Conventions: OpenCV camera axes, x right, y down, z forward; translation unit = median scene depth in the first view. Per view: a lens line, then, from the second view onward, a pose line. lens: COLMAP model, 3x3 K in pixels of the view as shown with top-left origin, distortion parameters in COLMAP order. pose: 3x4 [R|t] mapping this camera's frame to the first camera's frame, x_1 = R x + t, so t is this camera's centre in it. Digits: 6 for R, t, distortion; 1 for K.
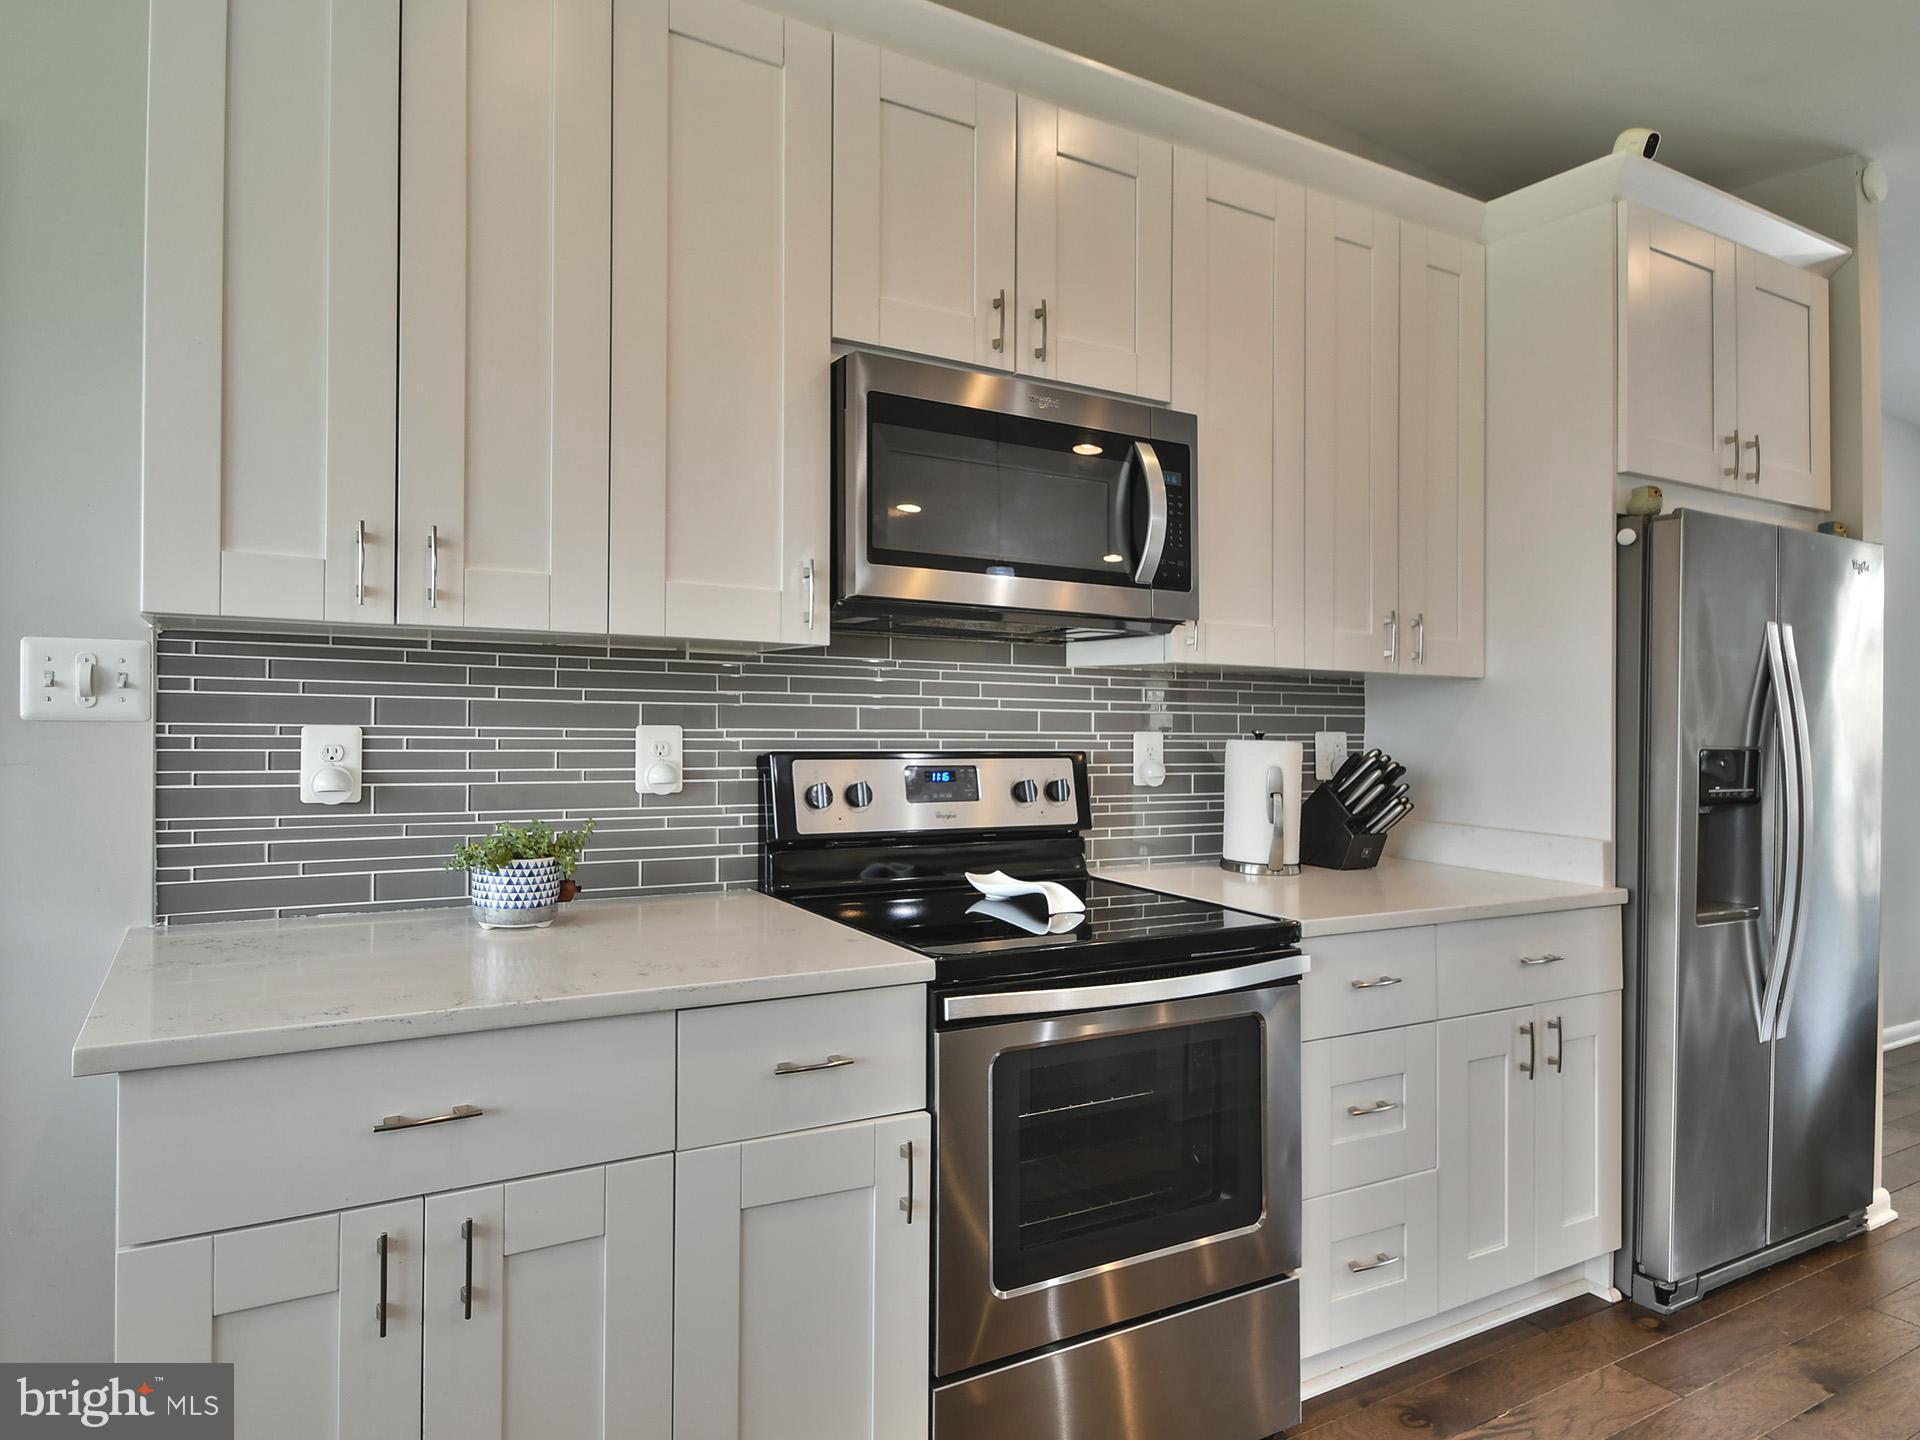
lens RADIAL K [[954.3, 0, 923.4], [0, 954.3, 724.5], [0, 0, 1]] dist [0.008084, -0.010186]
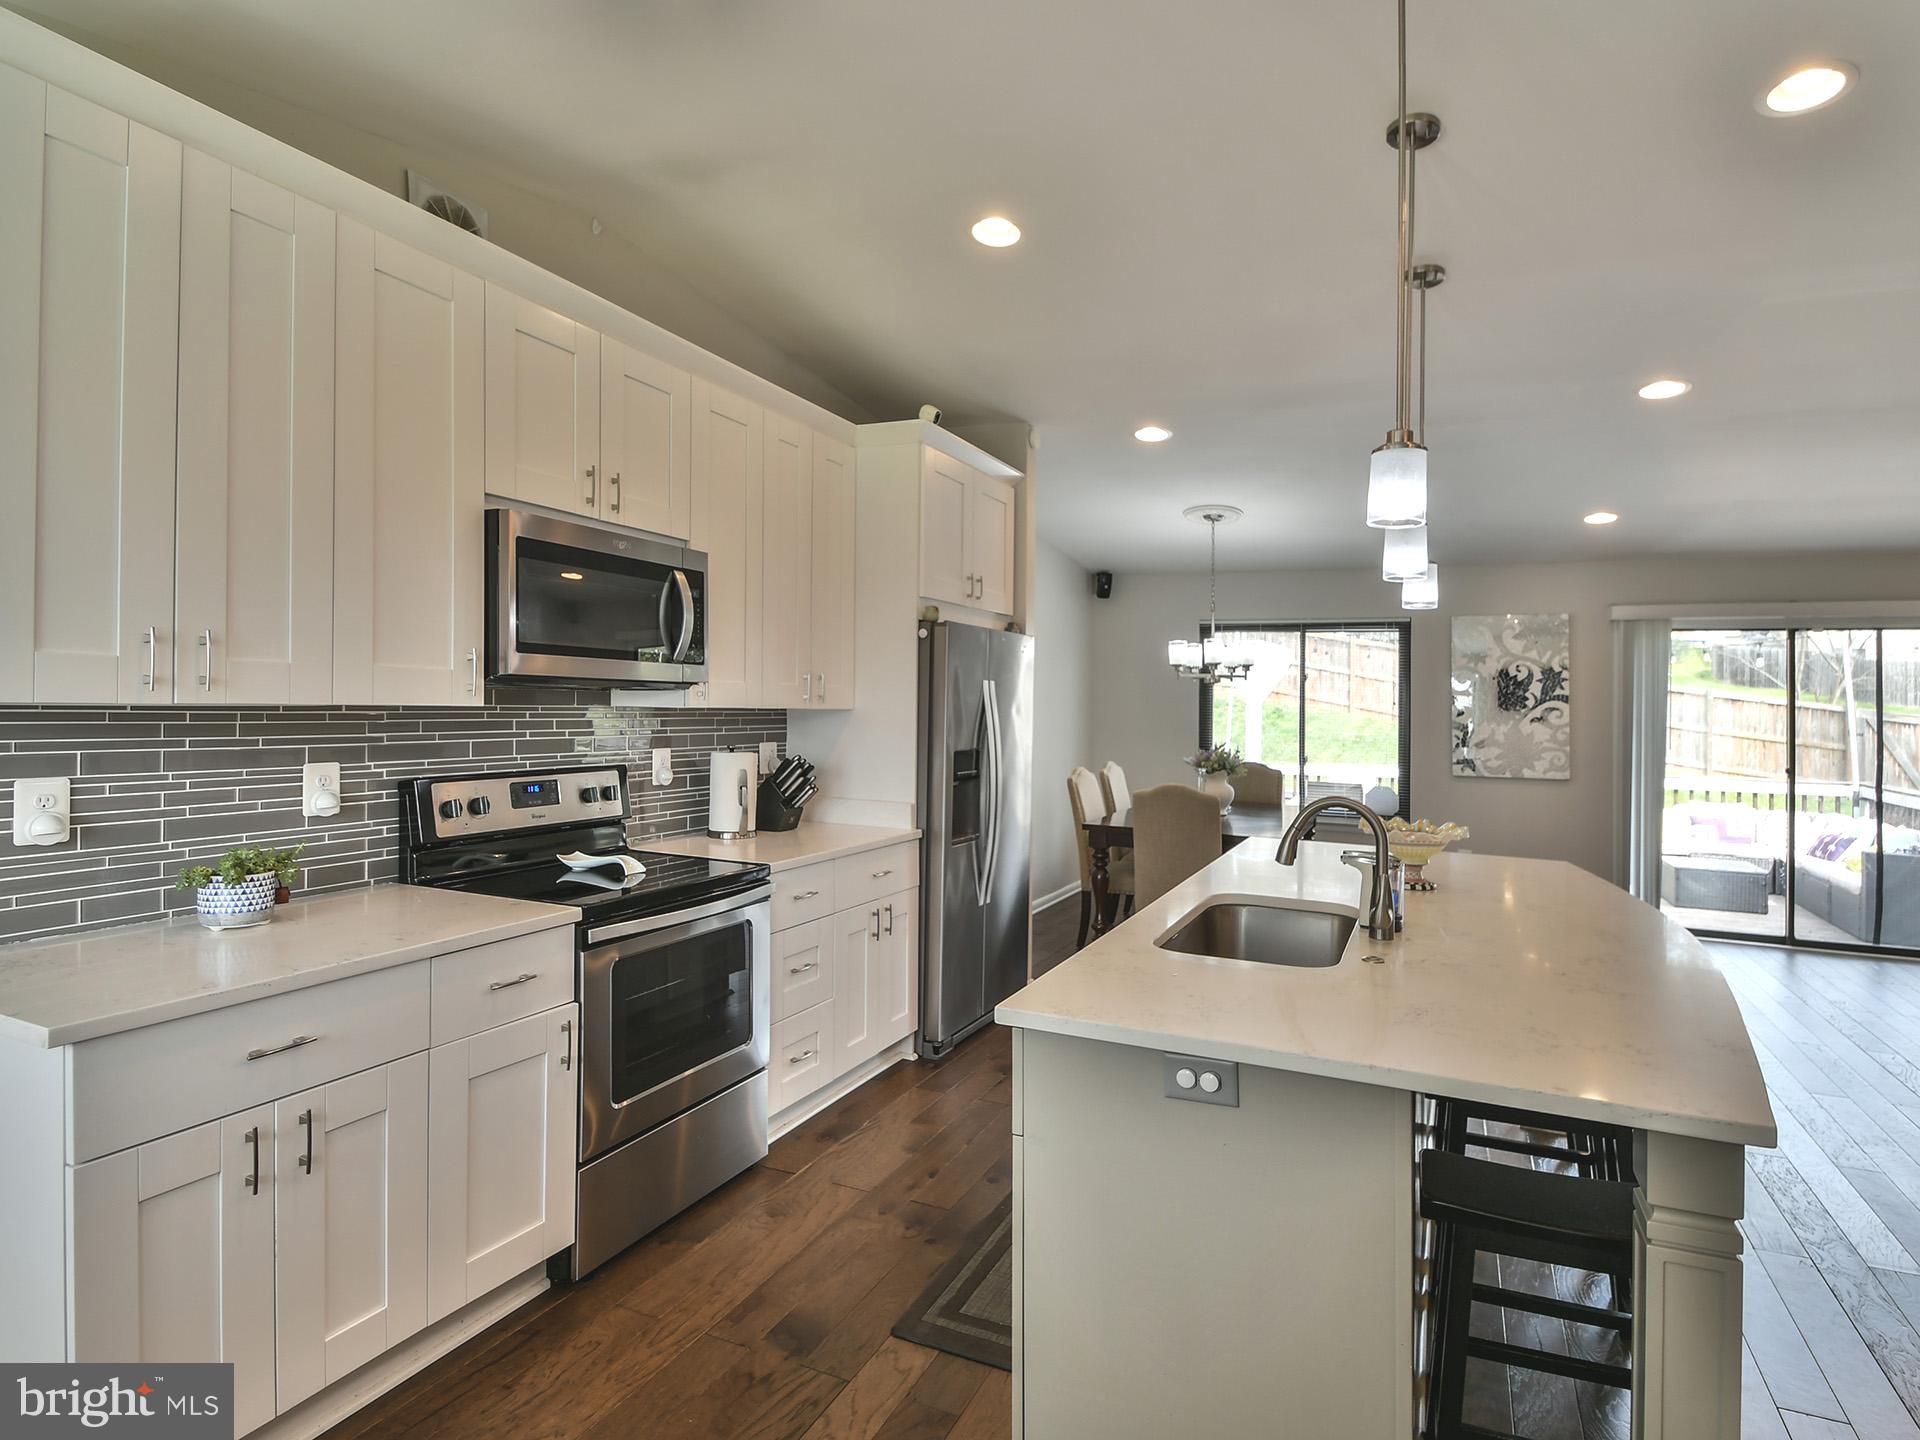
lens RADIAL K [[1048.1, 0, 961.9], [0, 1048.1, 712.2], [0, 0, 1]] dist [-0.010121, -0.005357]
pose [[0.776357, -0.009916, 0.630215, -0.481023], [-0.009777, 0.999567, 0.027771, -0.111932], [-0.630218, -0.027721, 0.775924, -0.617530]]
